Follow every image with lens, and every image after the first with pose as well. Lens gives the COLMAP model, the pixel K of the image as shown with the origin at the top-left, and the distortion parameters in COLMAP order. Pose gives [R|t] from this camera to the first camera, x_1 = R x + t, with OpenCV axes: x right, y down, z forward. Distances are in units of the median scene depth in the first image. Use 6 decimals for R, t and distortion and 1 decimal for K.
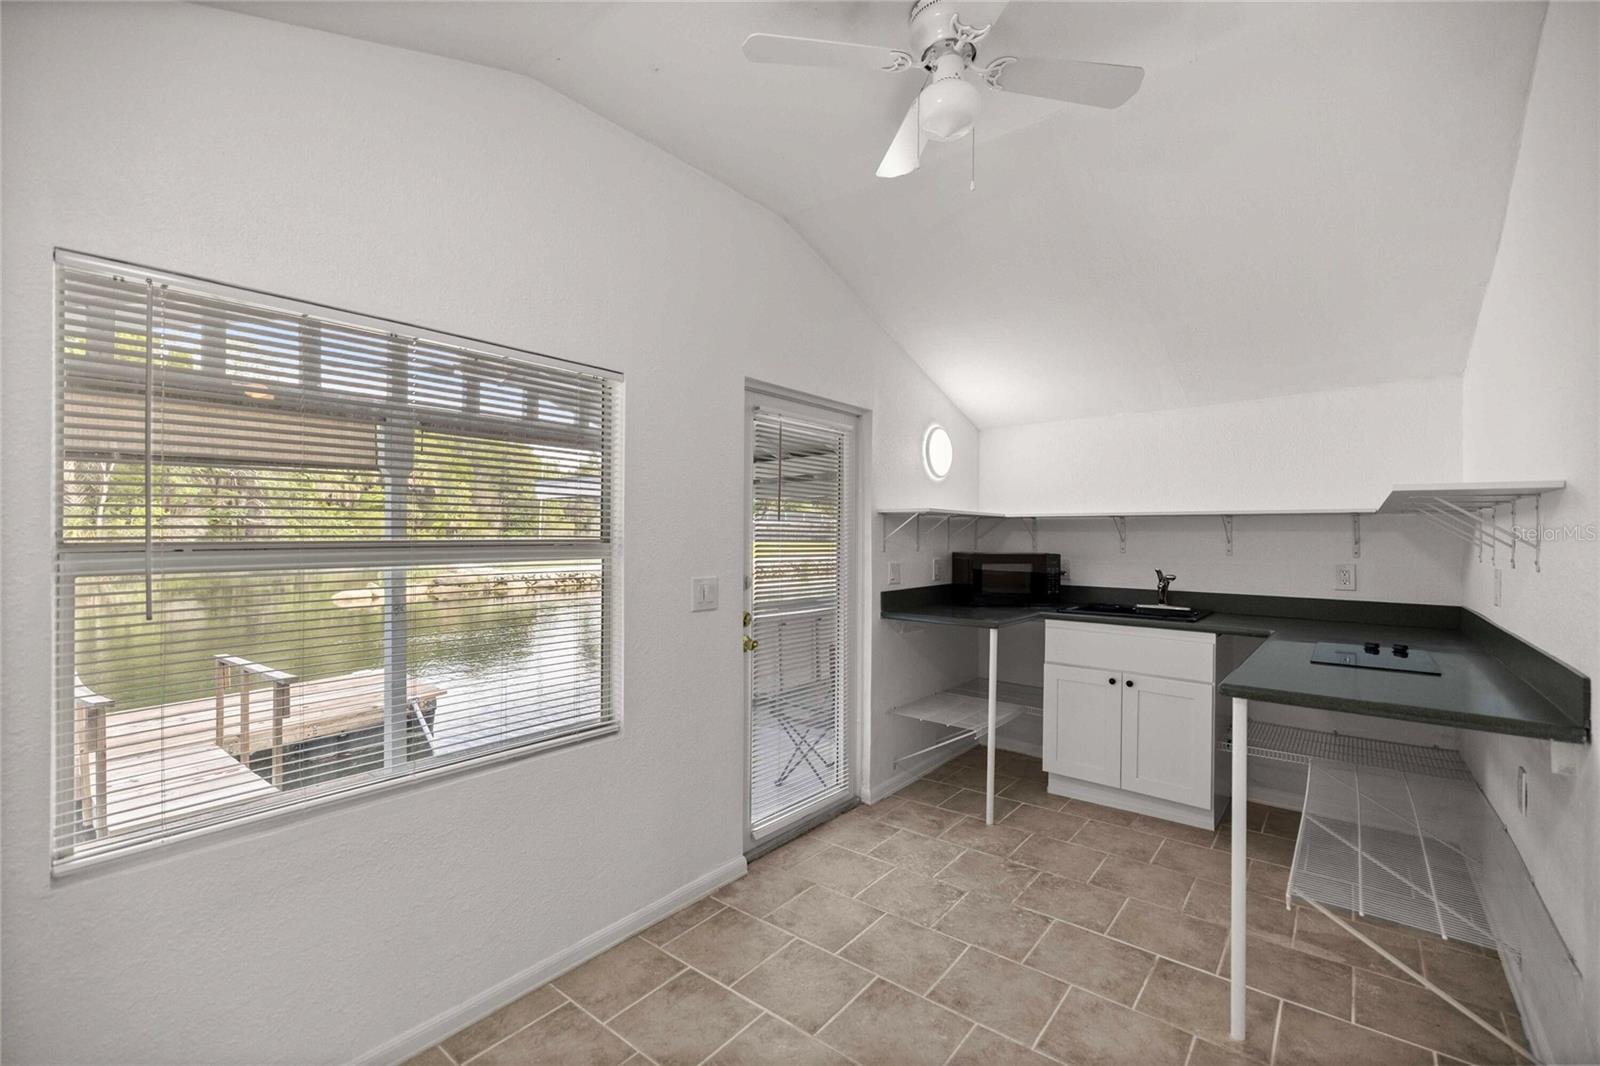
lens RADIAL K [[673.7, 0, 794.1], [0, 673.7, 530.8], [0, 0, 1]] dist [-0.000564, 0.000566]
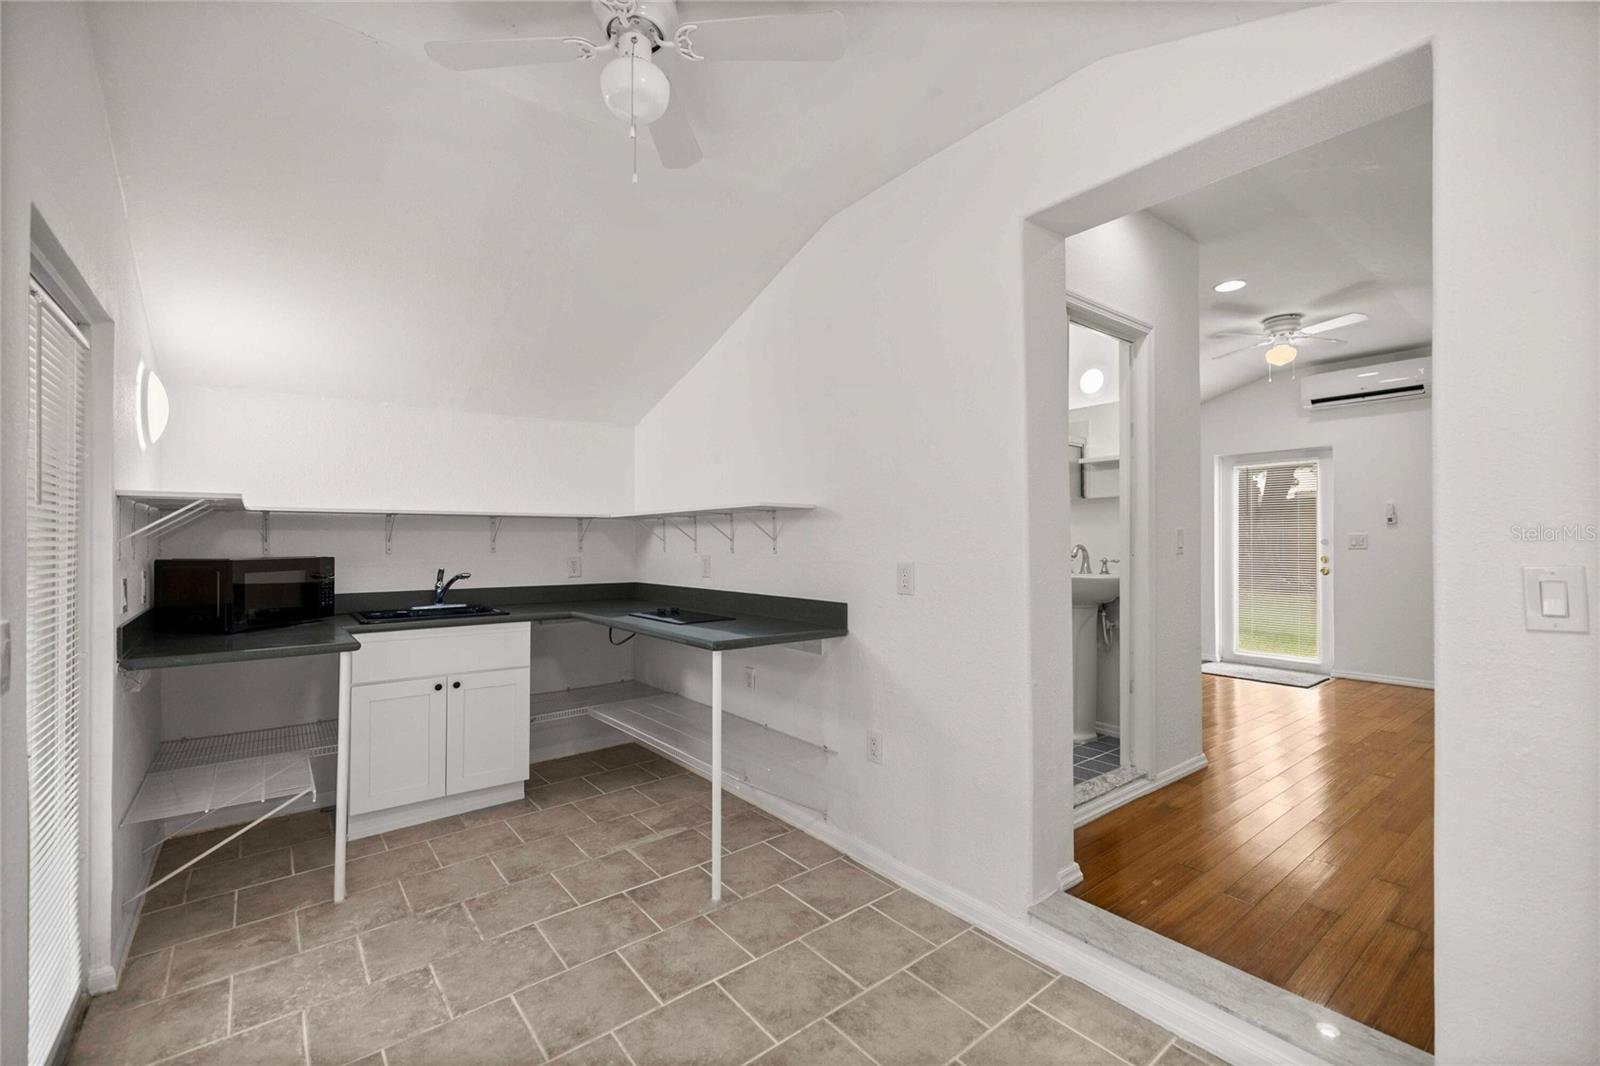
lens RADIAL K [[673.7, 0, 794.1], [0, 673.7, 530.8], [0, 0, 1]] dist [-0.000564, 0.000566]
pose [[0.207458, 0.009011, 0.978202, -0.366154], [-0.003197, 0.999958, -0.008533, 0.008138], [-0.978239, -0.001357, 0.207478, 0.312207]]
